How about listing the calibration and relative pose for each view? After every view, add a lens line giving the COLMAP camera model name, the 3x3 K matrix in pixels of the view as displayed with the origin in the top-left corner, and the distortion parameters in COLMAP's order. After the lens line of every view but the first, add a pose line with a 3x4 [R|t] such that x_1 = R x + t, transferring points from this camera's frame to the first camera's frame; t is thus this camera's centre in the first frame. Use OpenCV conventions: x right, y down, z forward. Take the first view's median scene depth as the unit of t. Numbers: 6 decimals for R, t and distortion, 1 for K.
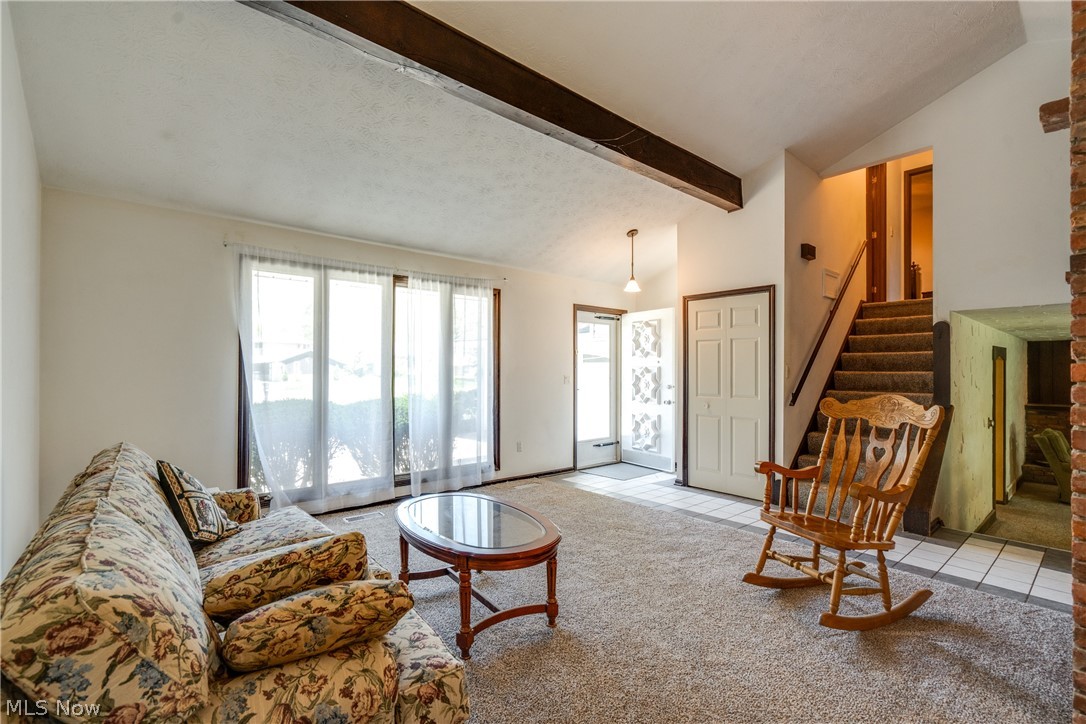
lens RADIAL K [[494.7, 0, 548.5], [0, 494.7, 367.6], [0, 0, 1]] dist [-0.011190, 0.001969]
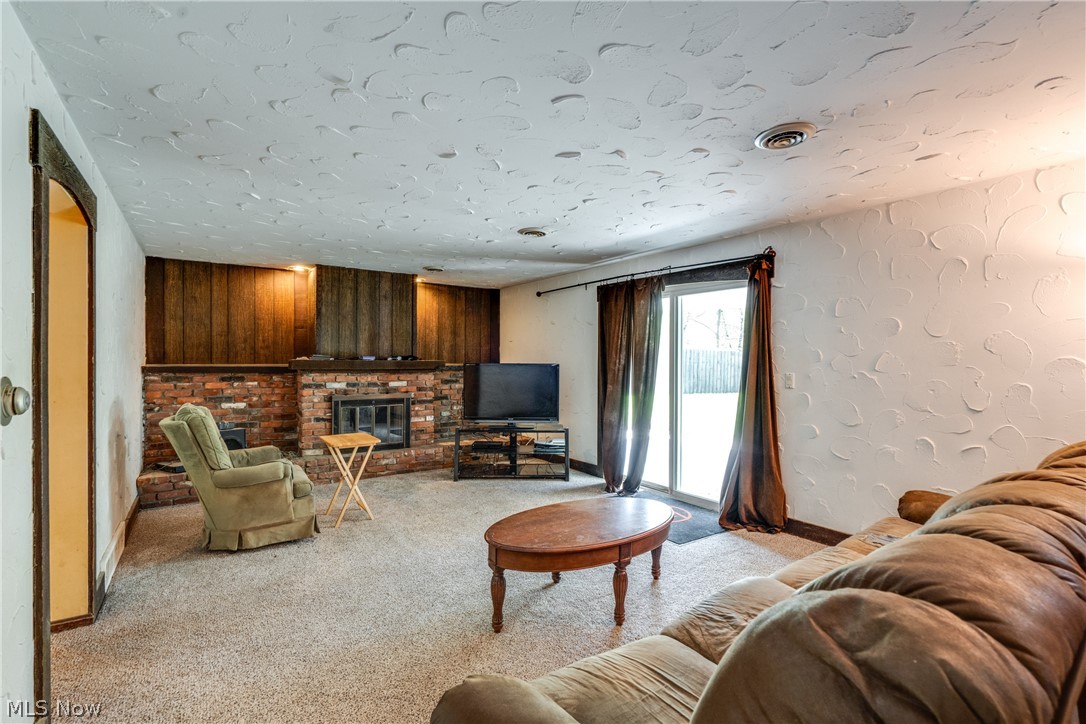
lens RADIAL K [[494.7, 0, 540.9], [0, 494.7, 363.6], [0, 0, 1]] dist [-0.011190, 0.001969]
pose [[0.117811, -0.013358, 0.992946, 0.494225], [-0.011382, 0.999826, 0.014801, 0.063035], [-0.992971, -0.013046, 0.117639, 0.508542]]
